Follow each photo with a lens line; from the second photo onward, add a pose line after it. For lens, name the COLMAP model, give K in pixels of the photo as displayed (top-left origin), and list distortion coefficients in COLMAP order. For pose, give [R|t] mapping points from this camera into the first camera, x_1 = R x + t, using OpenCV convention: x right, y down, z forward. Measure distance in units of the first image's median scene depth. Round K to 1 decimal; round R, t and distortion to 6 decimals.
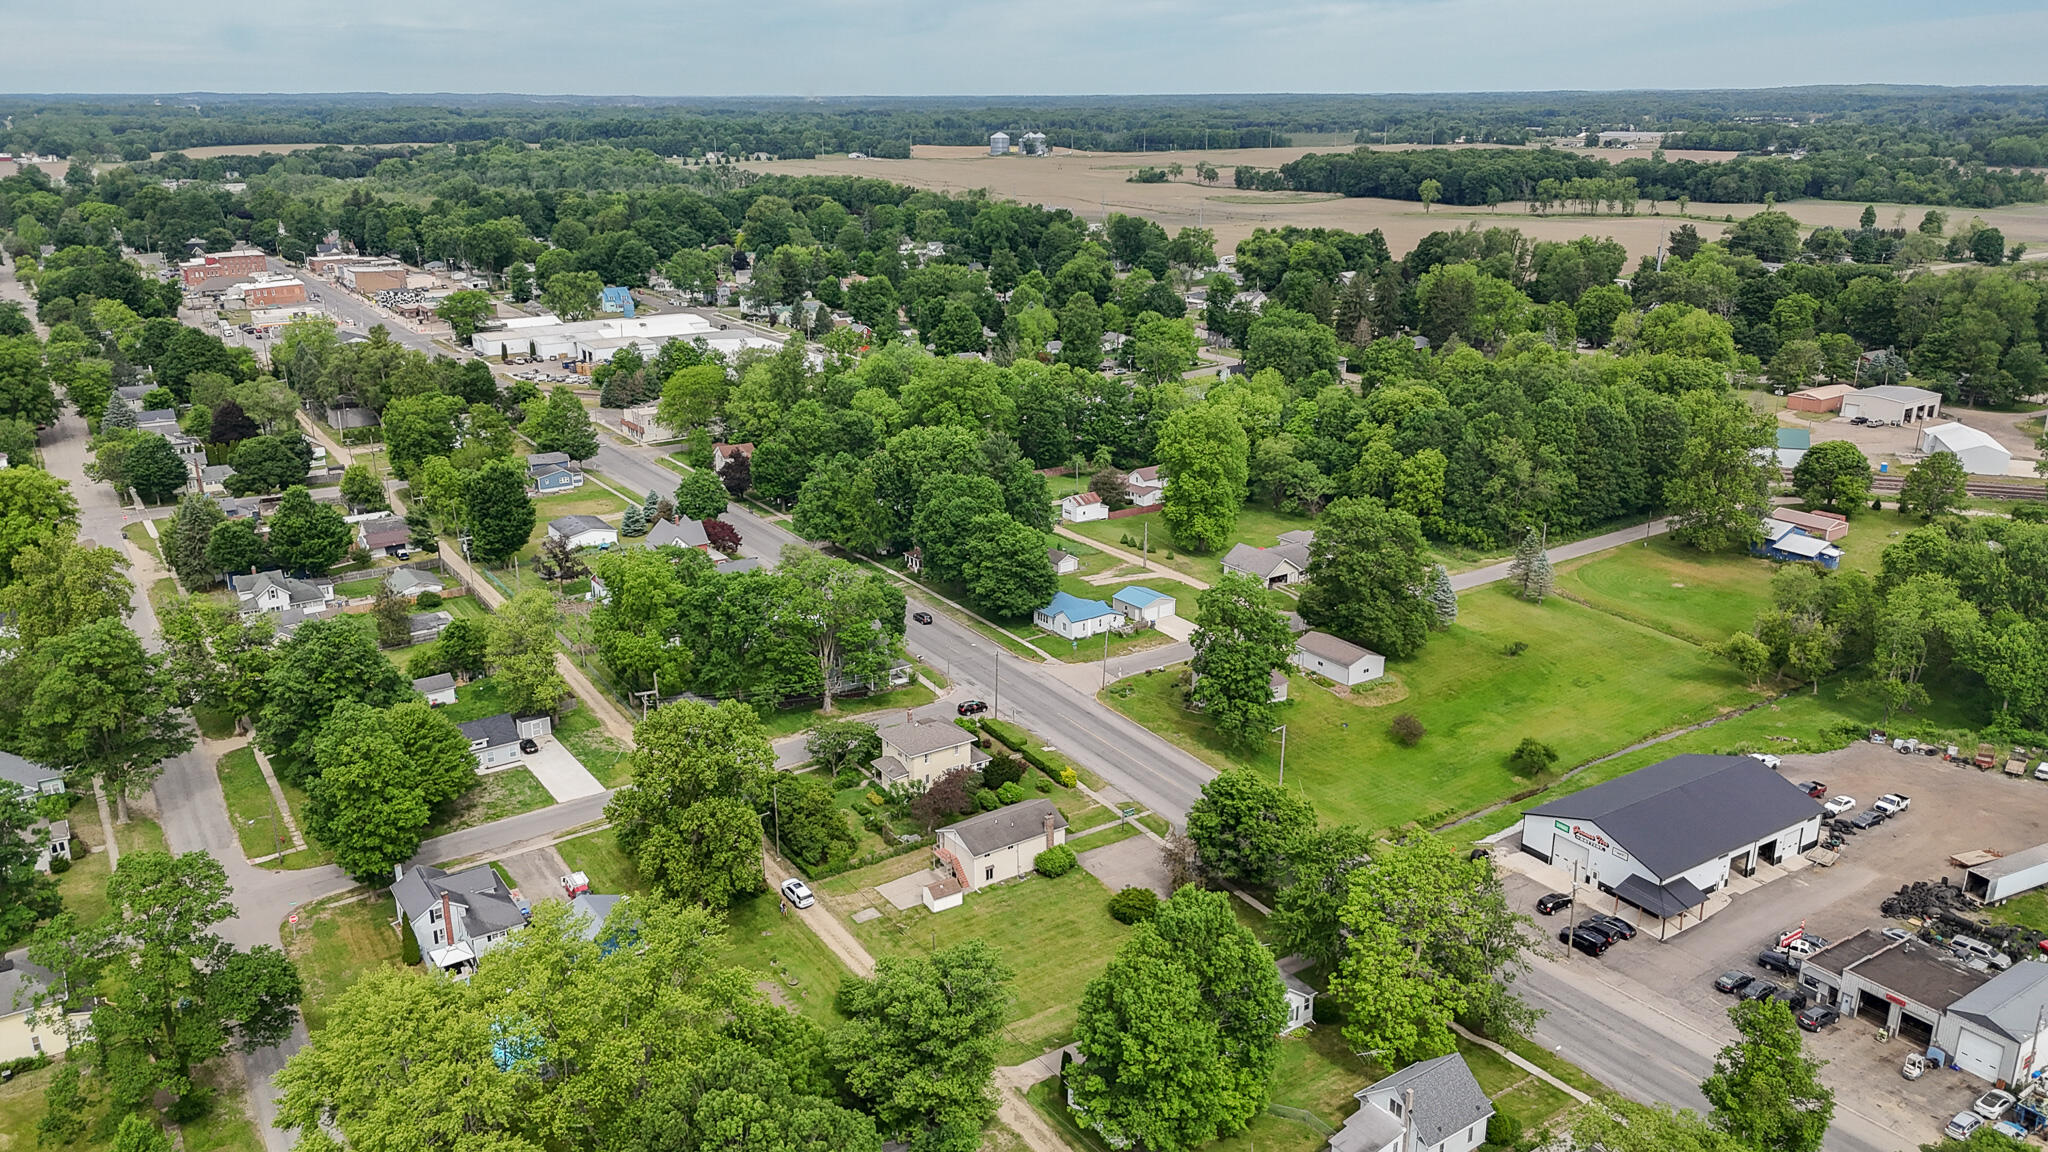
lens RADIAL K [[1517.1, 0, 1021.7], [0, 1517.1, 589.4], [0, 0, 1]] dist [0.078962, -0.089670]
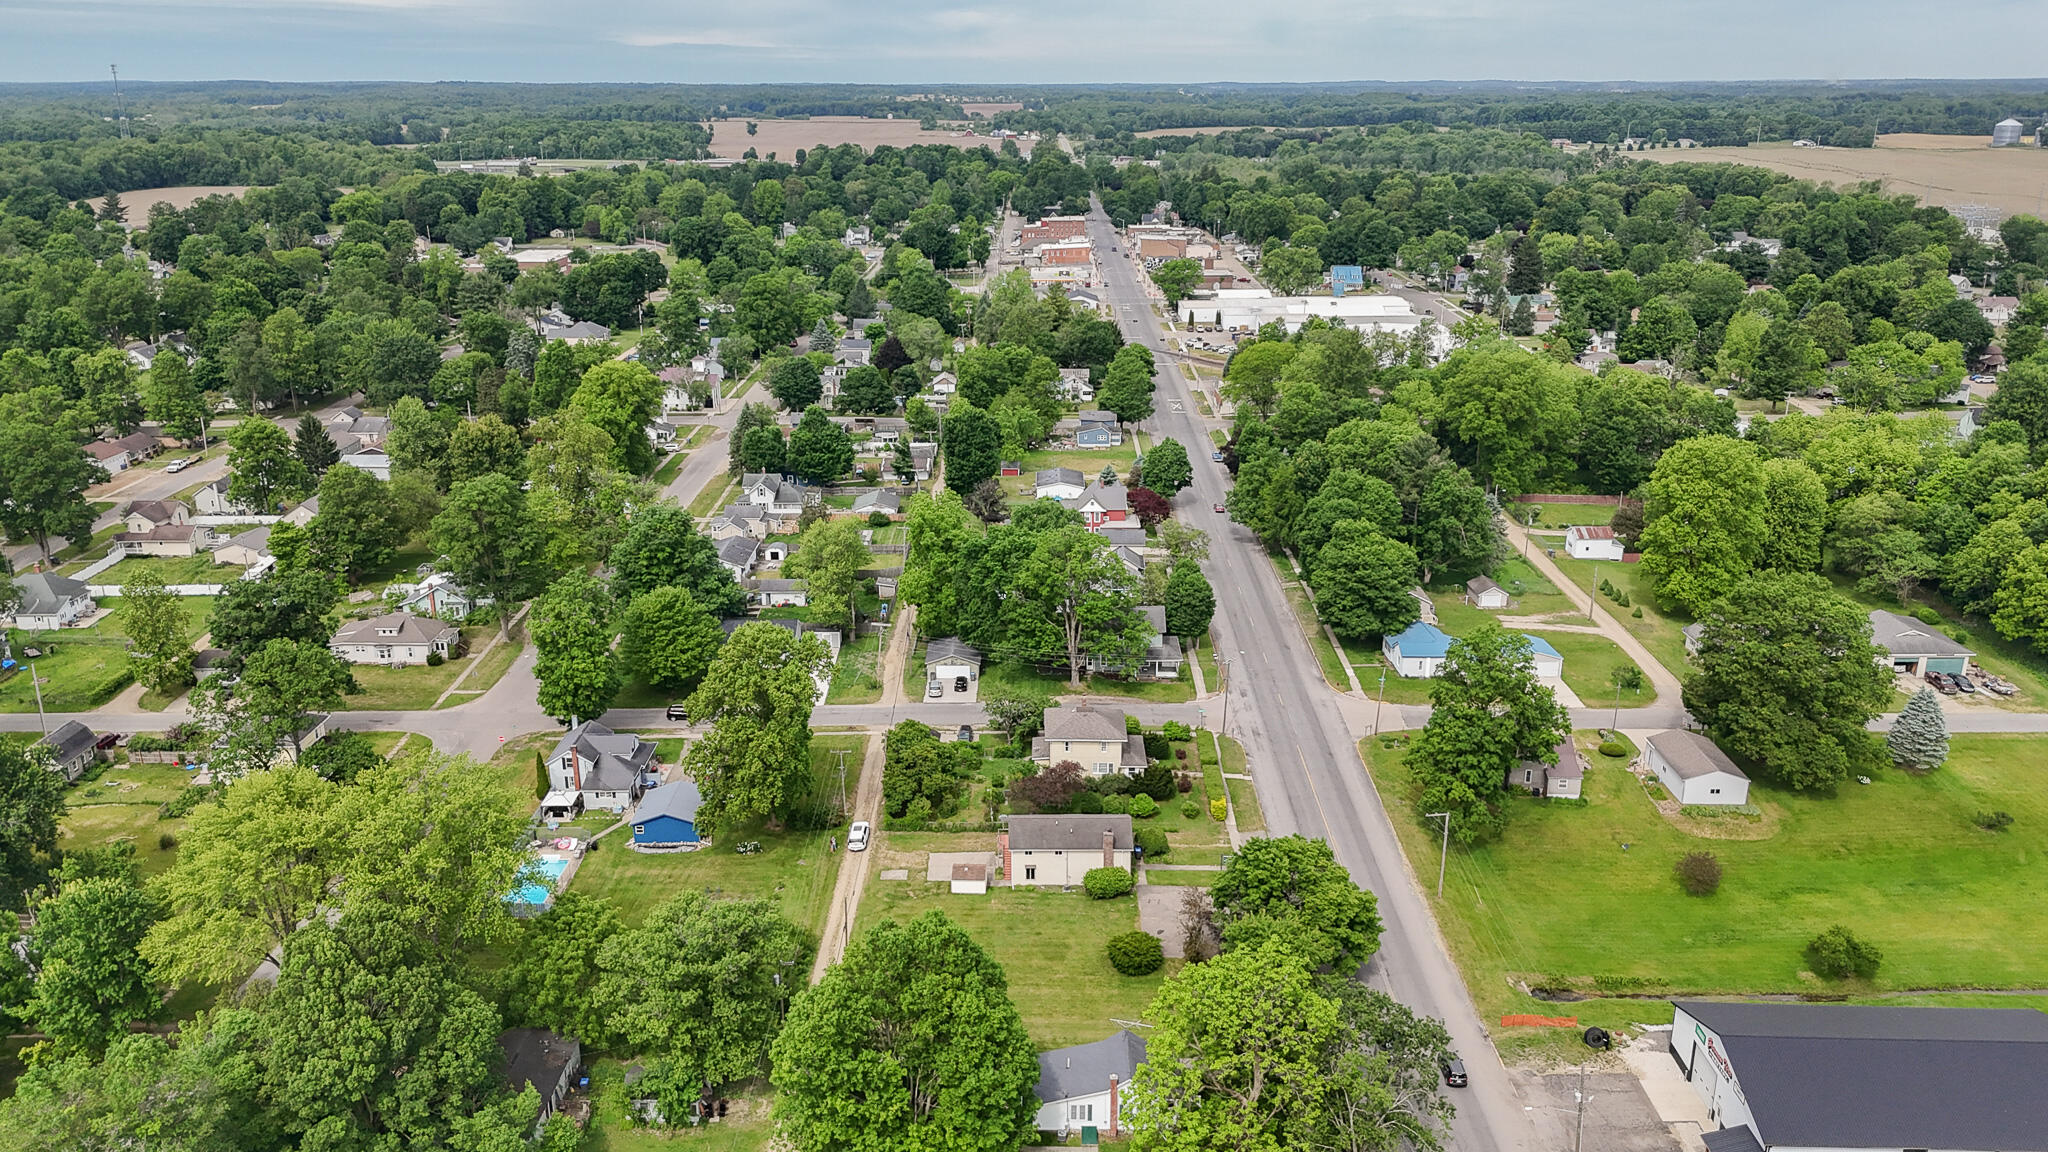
lens RADIAL K [[1517.1, 0, 1021.7], [0, 1517.1, 589.4], [0, 0, 1]] dist [0.078962, -0.089670]
pose [[0.819822, 0.182158, -0.542873, 0.279975], [-0.178311, 0.982127, 0.060271, -0.025868], [0.544148, 0.047389, 0.837650, 0.122610]]
